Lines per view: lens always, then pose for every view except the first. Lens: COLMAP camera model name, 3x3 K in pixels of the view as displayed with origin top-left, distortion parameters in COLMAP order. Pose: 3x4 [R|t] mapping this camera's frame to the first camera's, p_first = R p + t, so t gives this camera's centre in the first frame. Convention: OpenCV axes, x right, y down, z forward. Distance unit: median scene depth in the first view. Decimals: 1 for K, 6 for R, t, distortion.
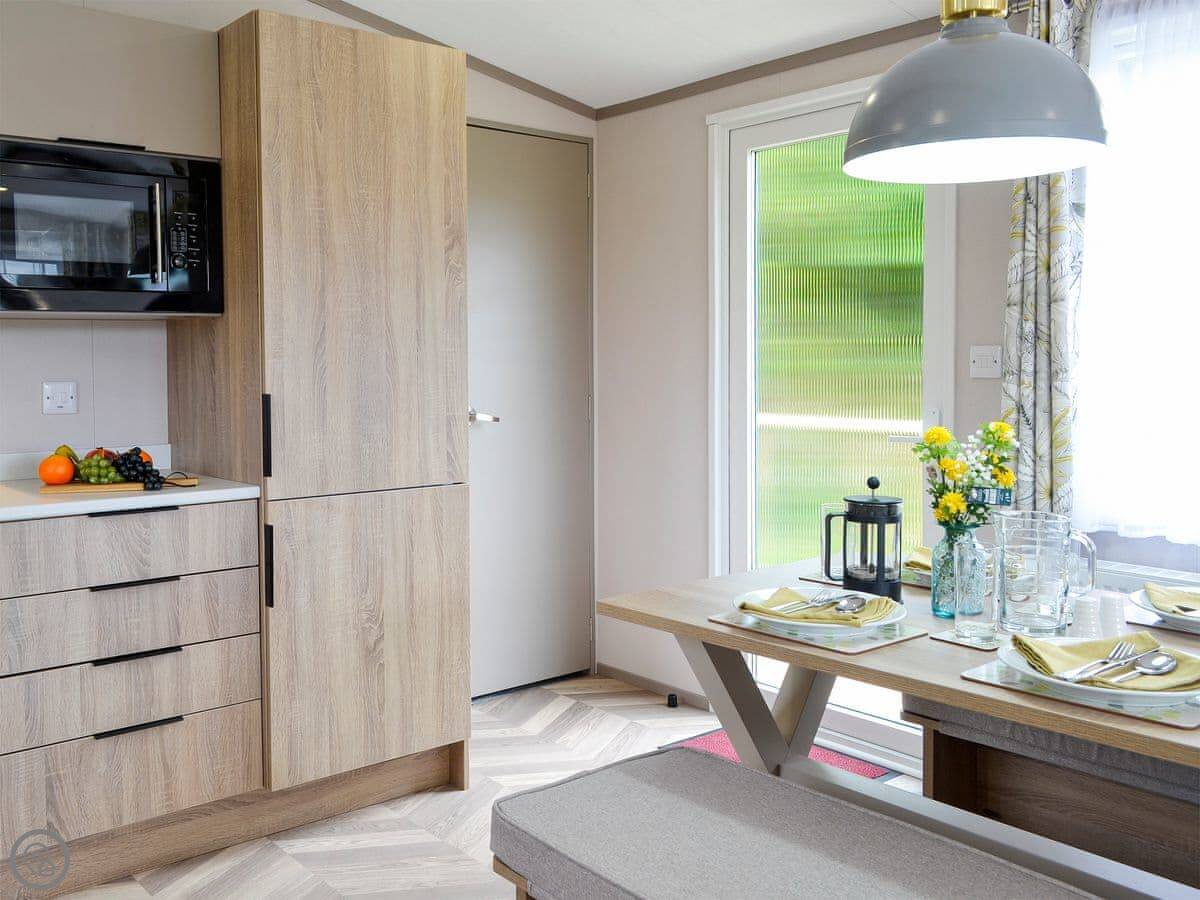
lens RADIAL K [[1092.3, 0, 602.4], [0, 1092.3, 402.5], [0, 0, 1]] dist [0.007879, 0.005553]
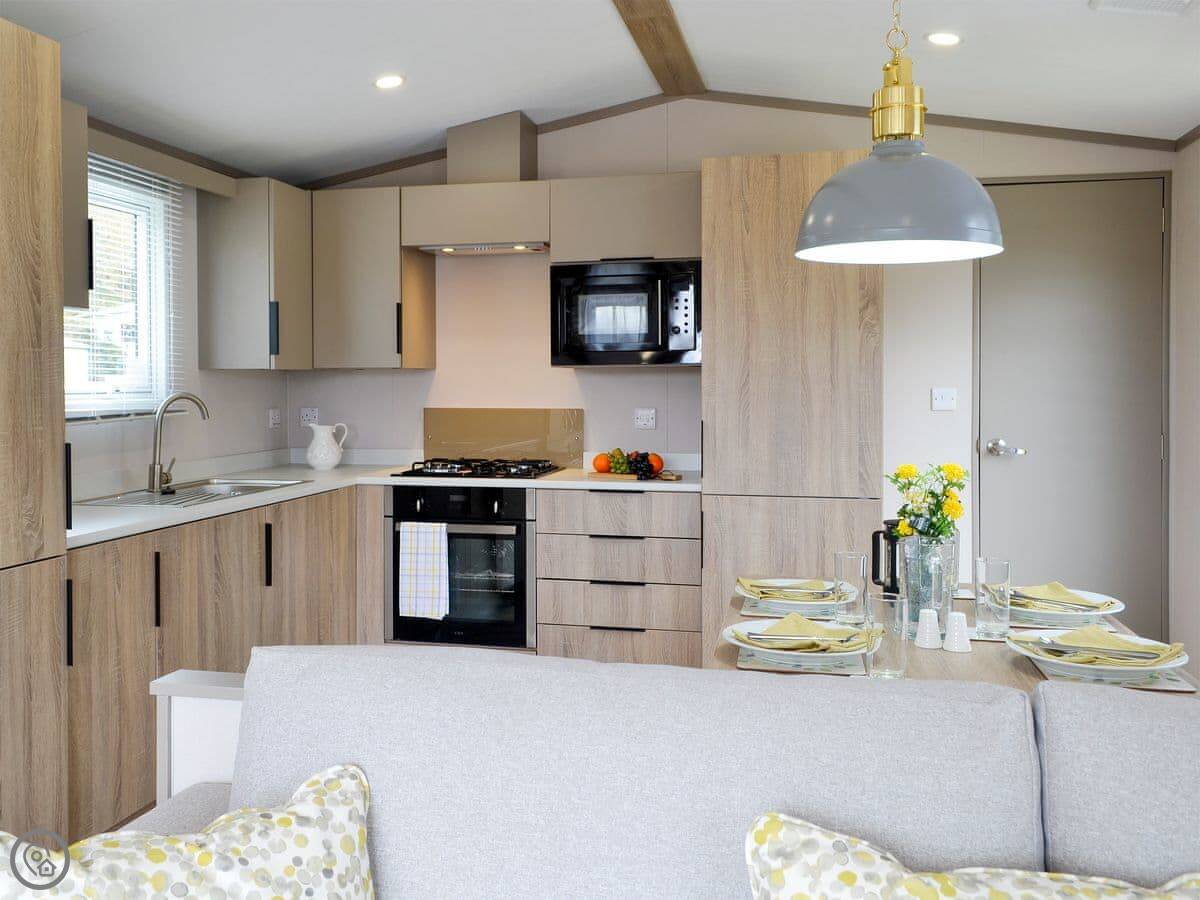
lens RADIAL K [[1092.3, 0, 602.4], [0, 1092.3, 402.5], [0, 0, 1]] dist [0.007879, 0.005553]
pose [[0.608234, 0.018016, -0.793553, 0.732949], [-0.036580, 0.999316, -0.005351, -0.018316], [0.792915, 0.032283, 0.608477, 0.011666]]
